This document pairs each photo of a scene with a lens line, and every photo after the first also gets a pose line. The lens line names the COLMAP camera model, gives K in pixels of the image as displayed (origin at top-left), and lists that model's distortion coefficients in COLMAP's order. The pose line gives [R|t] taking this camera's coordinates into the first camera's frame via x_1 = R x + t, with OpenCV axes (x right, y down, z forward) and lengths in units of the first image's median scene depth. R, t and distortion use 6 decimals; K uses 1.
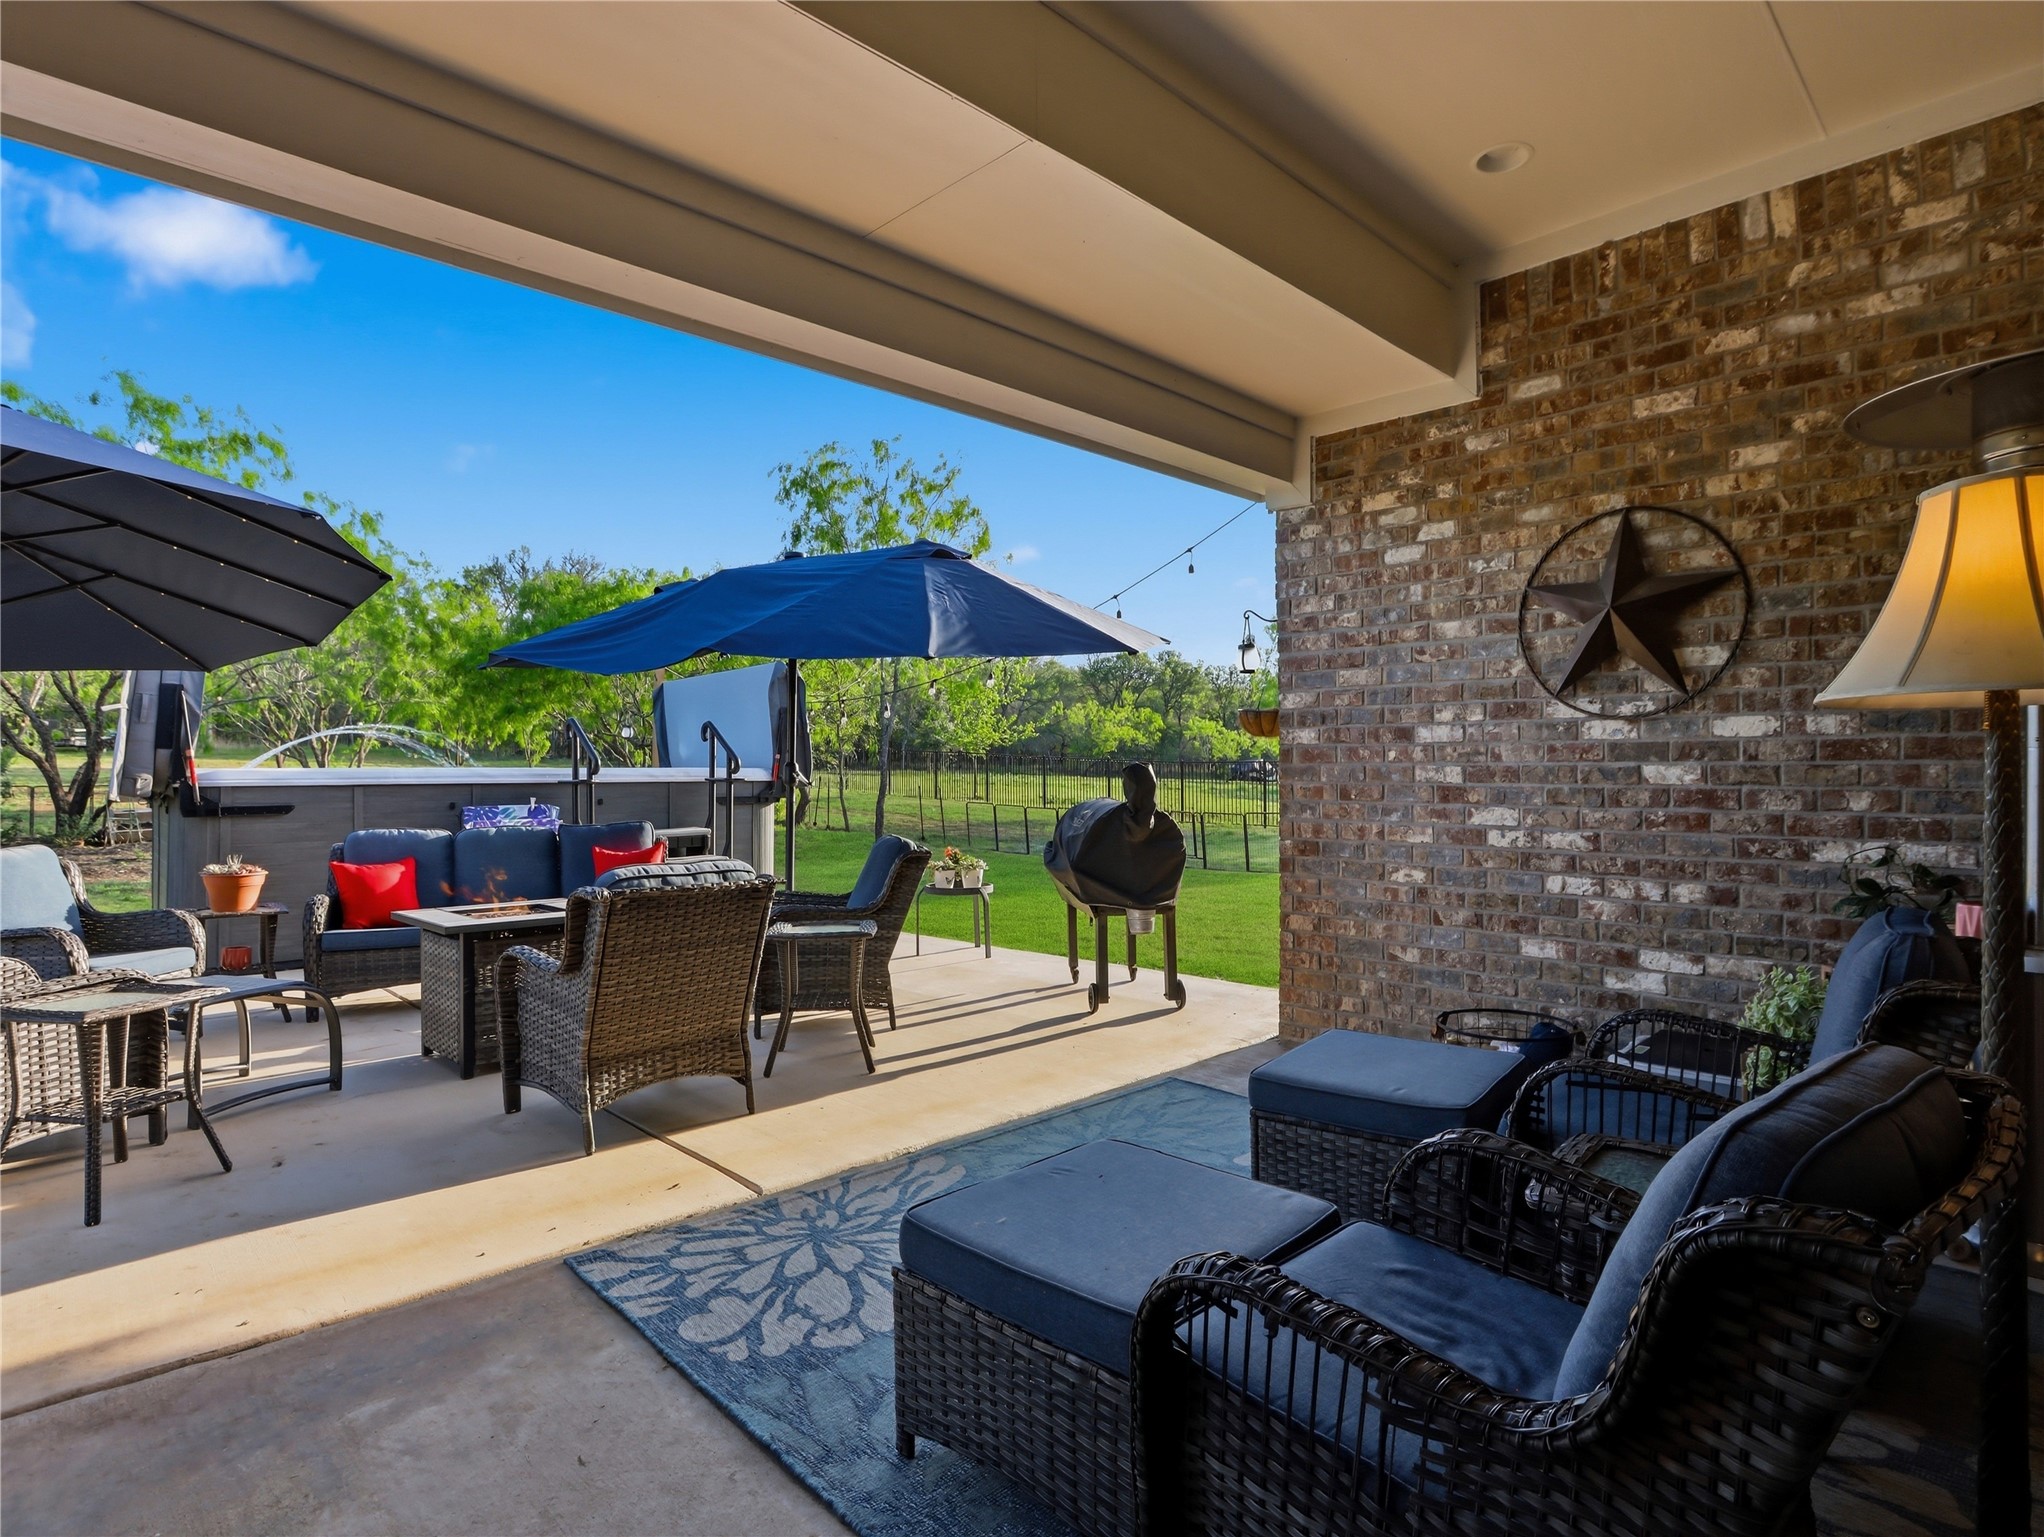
lens RADIAL K [[1070.4, 0, 1030.1], [0, 1070.4, 768.7], [0, 0, 1]] dist [-0.064039, 0.033151]
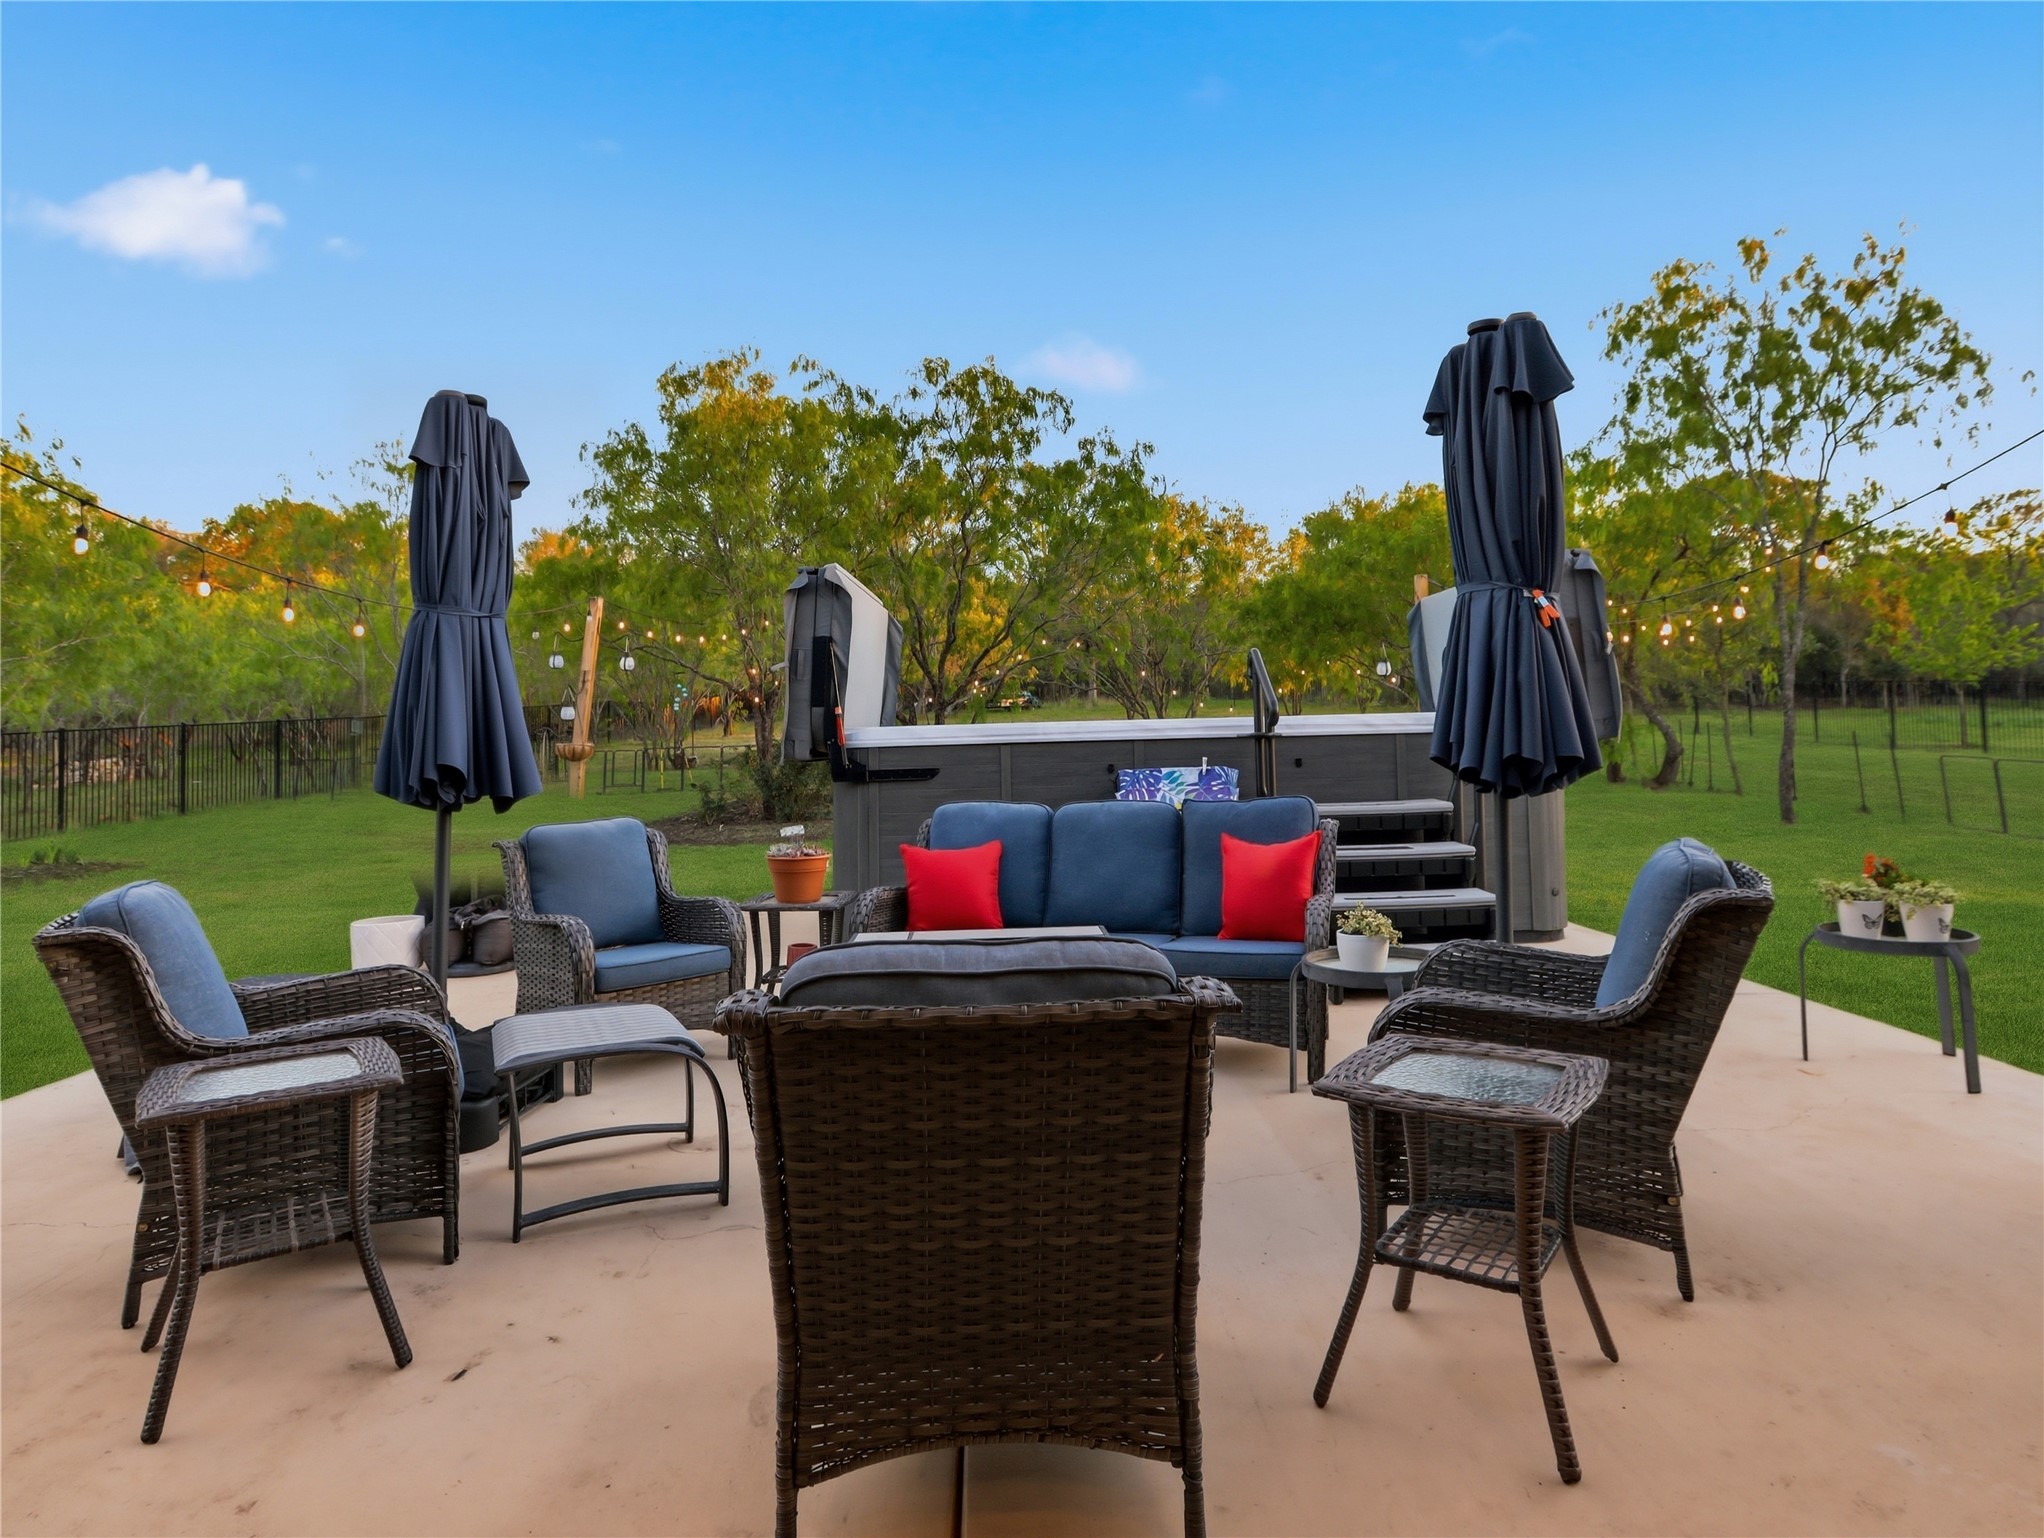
lens RADIAL K [[1161.4, 0, 1021.8], [0, 1161.4, 680.6], [0, 0, 1]] dist [-0.078947, 0.045734]
pose [[0.731740, -0.046487, -0.679996, -0.002181], [0.025745, 0.998845, -0.040581, 0.002856], [0.681097, 0.012188, 0.732092, 0.301226]]
